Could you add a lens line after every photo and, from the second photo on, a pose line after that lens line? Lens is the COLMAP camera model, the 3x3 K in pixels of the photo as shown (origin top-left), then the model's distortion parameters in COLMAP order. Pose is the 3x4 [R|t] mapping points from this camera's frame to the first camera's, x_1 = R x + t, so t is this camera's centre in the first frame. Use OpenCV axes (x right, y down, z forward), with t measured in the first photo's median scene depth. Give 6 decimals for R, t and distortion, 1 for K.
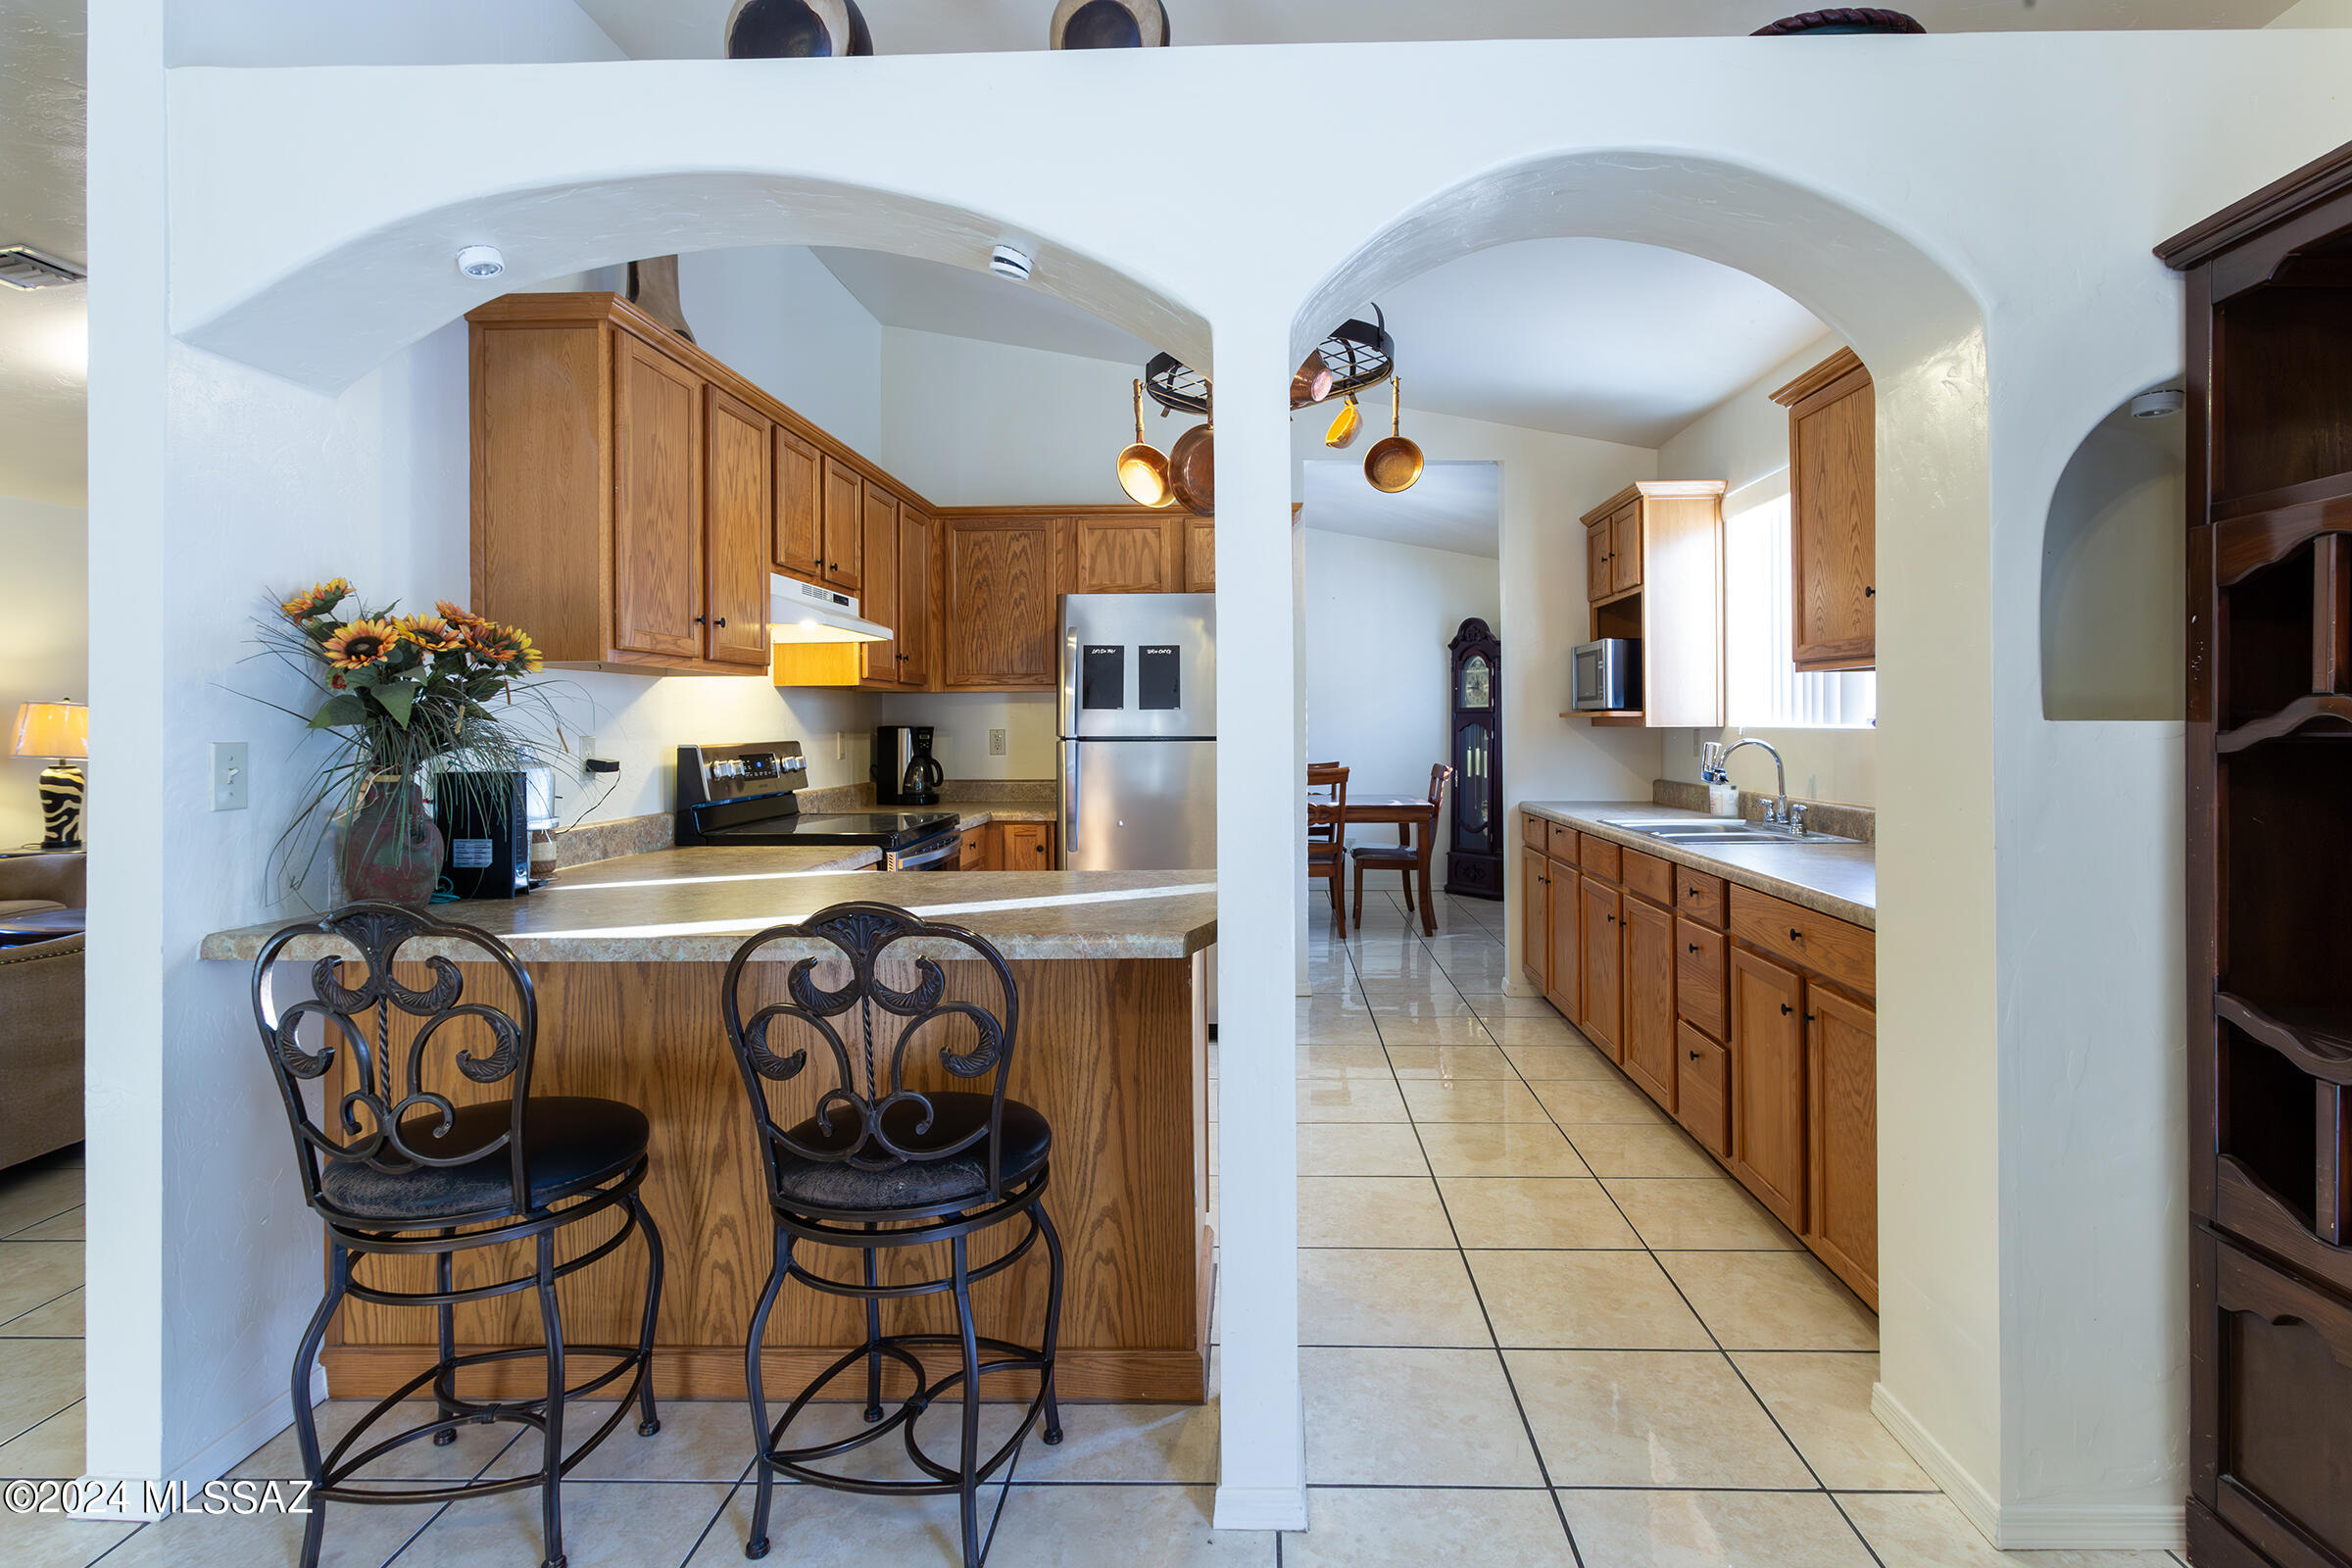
lens RADIAL K [[1177.6, 0, 1242.7], [0, 1177.6, 718.6], [0, 0, 1]] dist [0.000116, 0.001516]
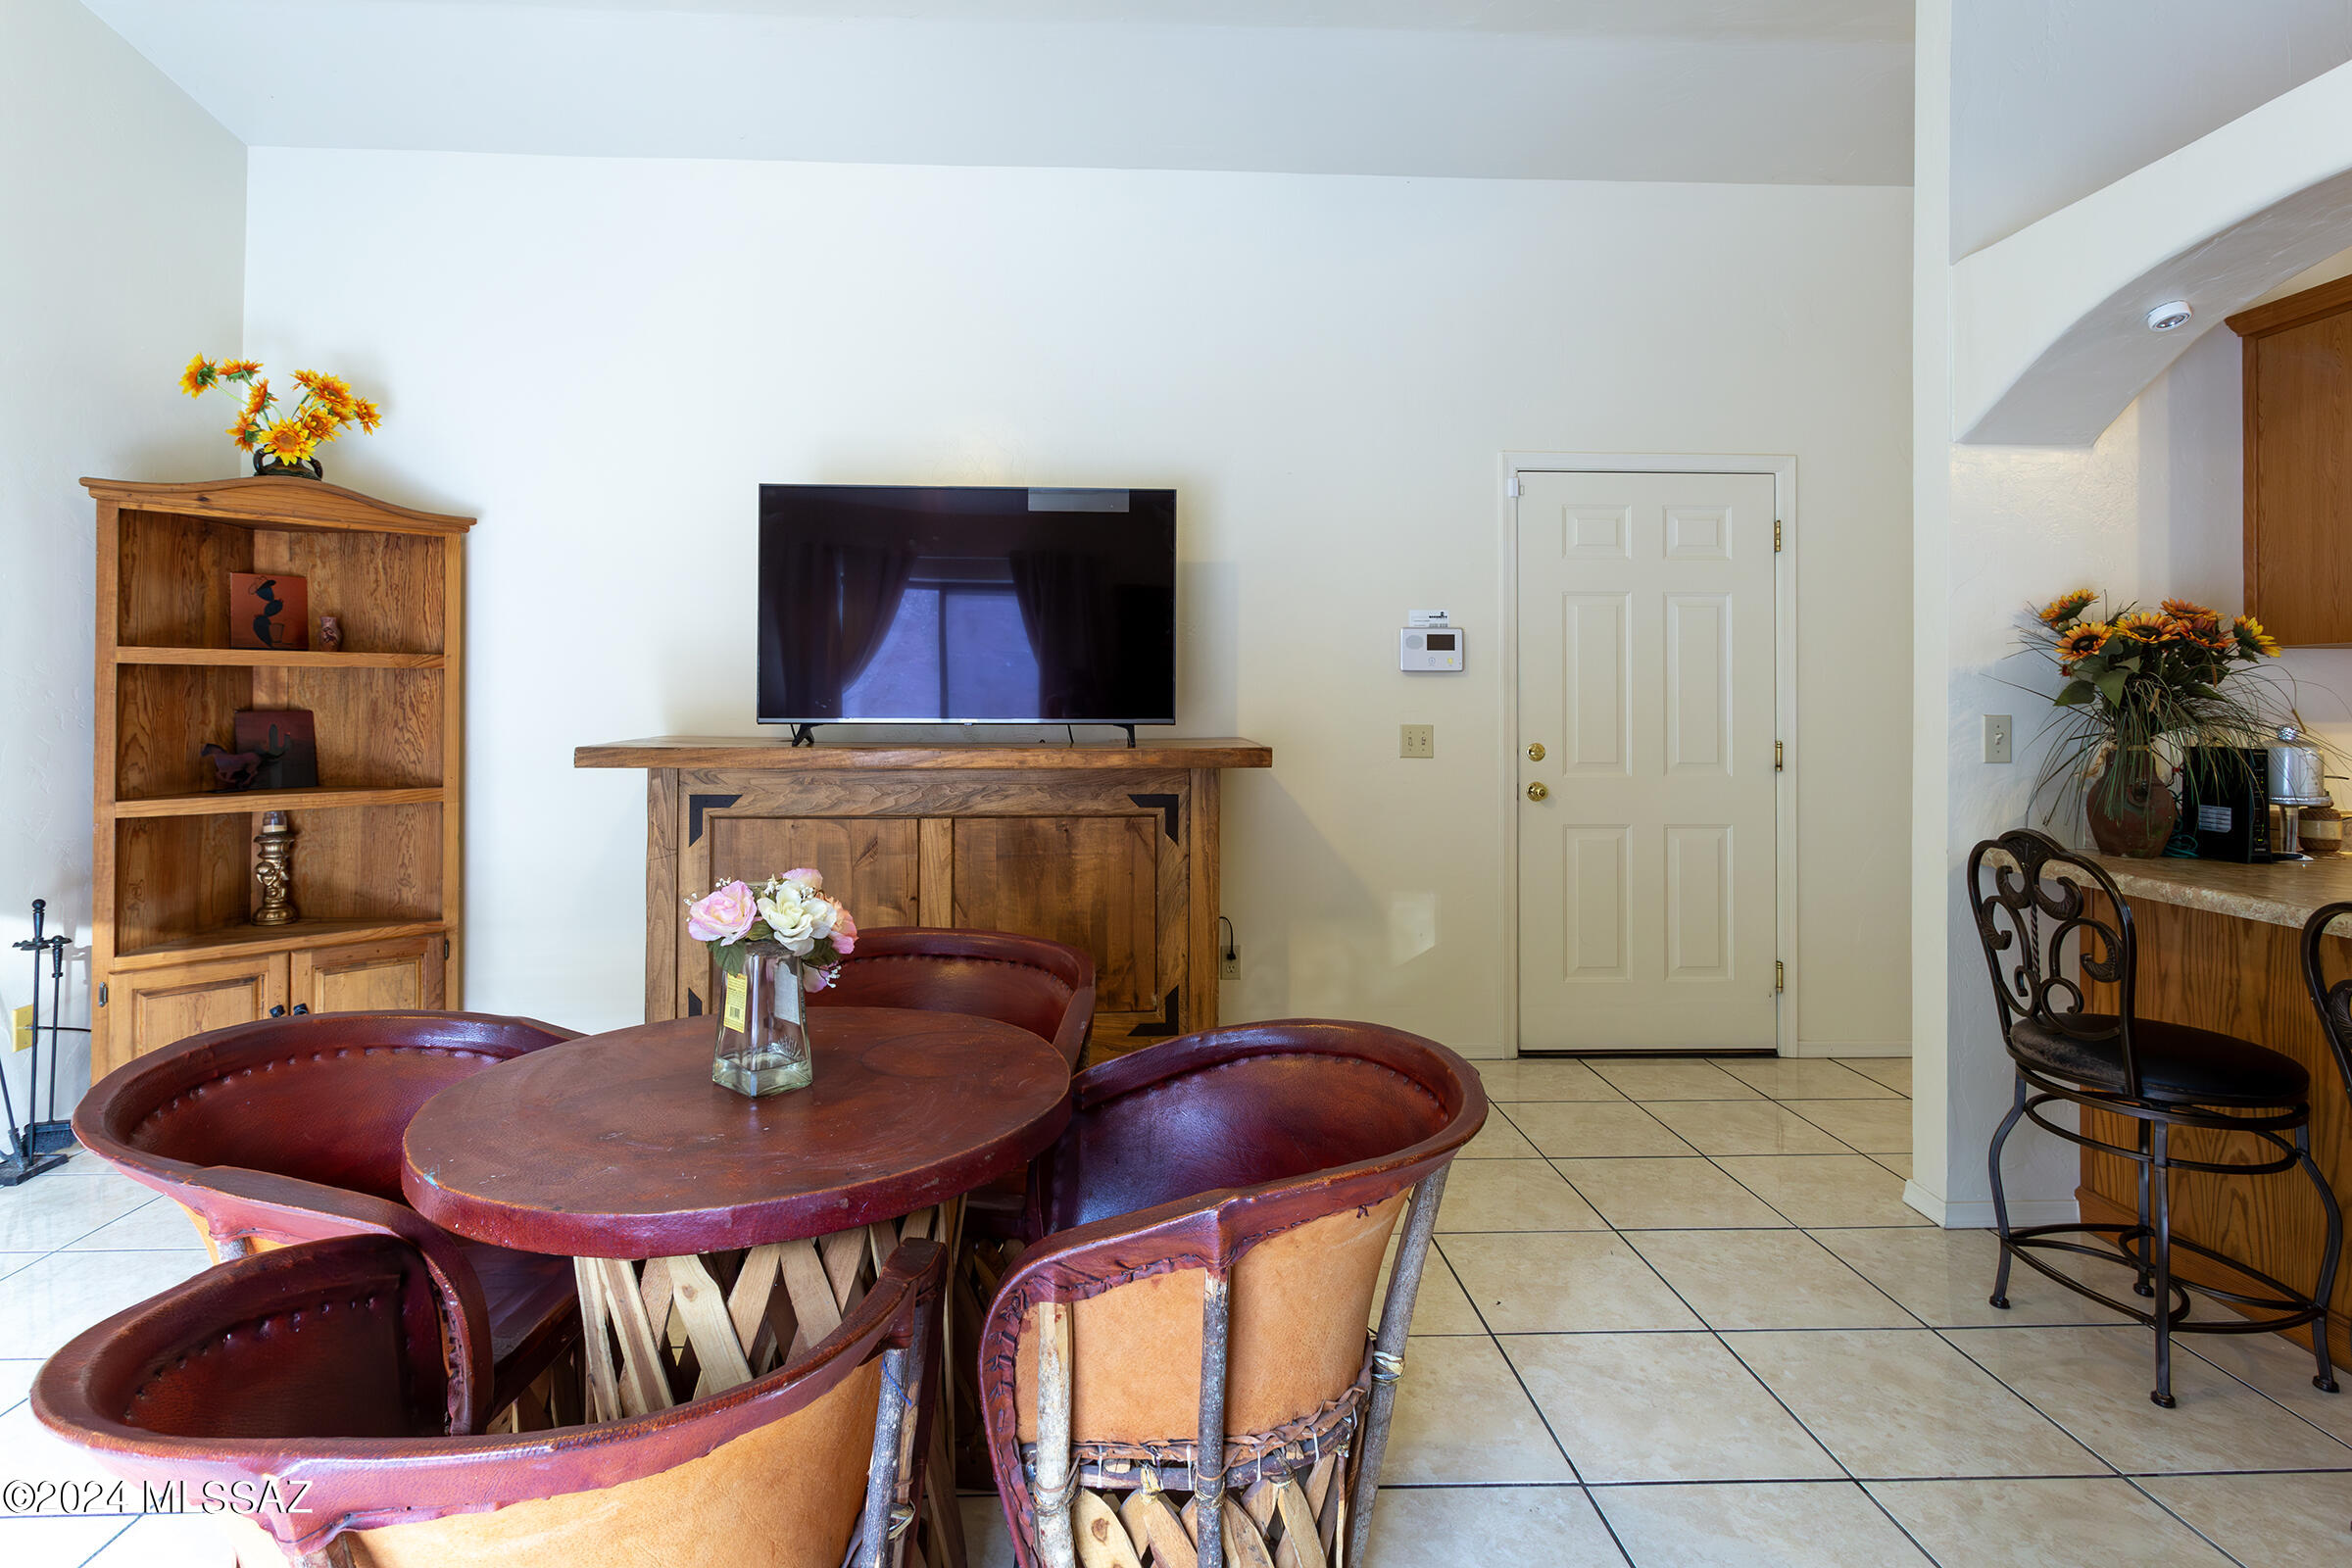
lens RADIAL K [[1177.6, 0, 1153.9], [0, 1177.6, 677.5], [0, 0, 1]] dist [0.000116, 0.001516]
pose [[0.054880, -0.011979, -0.998421, 0.433252], [-0.003384, 0.999920, -0.012183, -0.003837], [0.998487, 0.004048, 0.054835, -0.078476]]
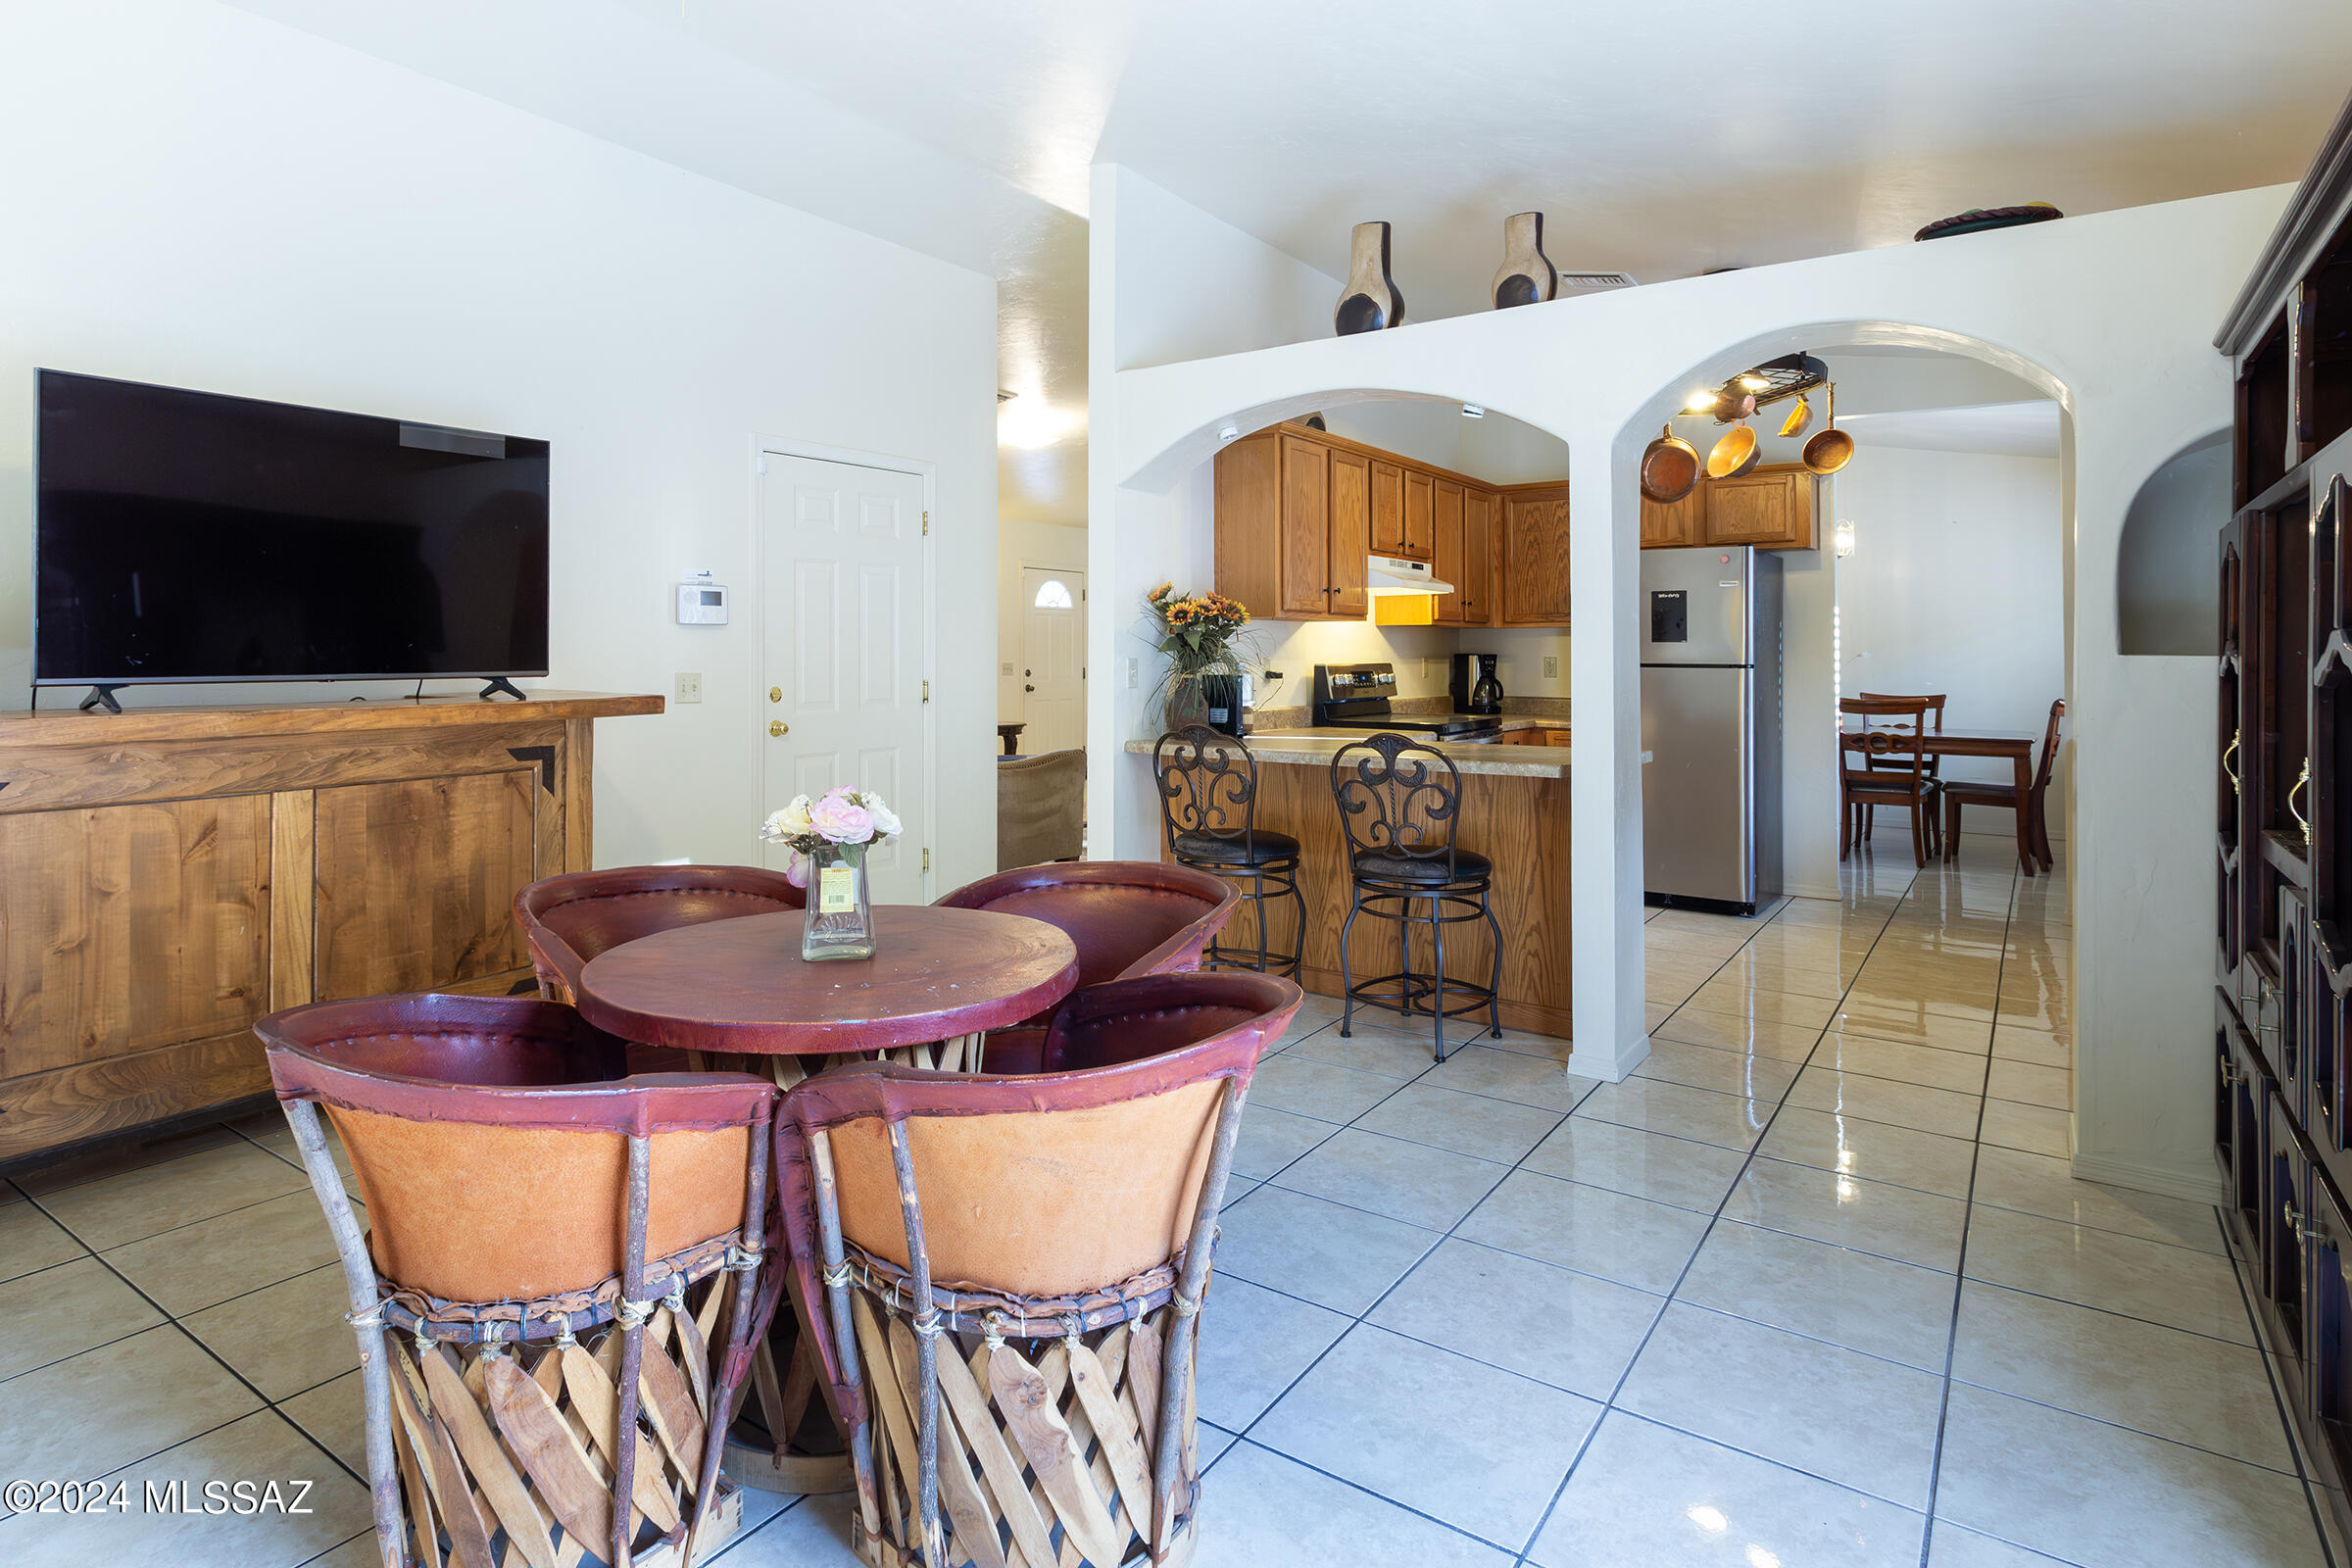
lens RADIAL K [[1250.8, 0, 1077.8], [0, 1250.8, 637.4], [0, 0, 1]] dist [0.000206, 0.000292]
pose [[0.803937, -0.000689, -0.594714, 0.423320], [-0.003457, 0.999977, -0.005832, -0.004819], [0.594705, 0.006745, 0.803916, -0.866521]]
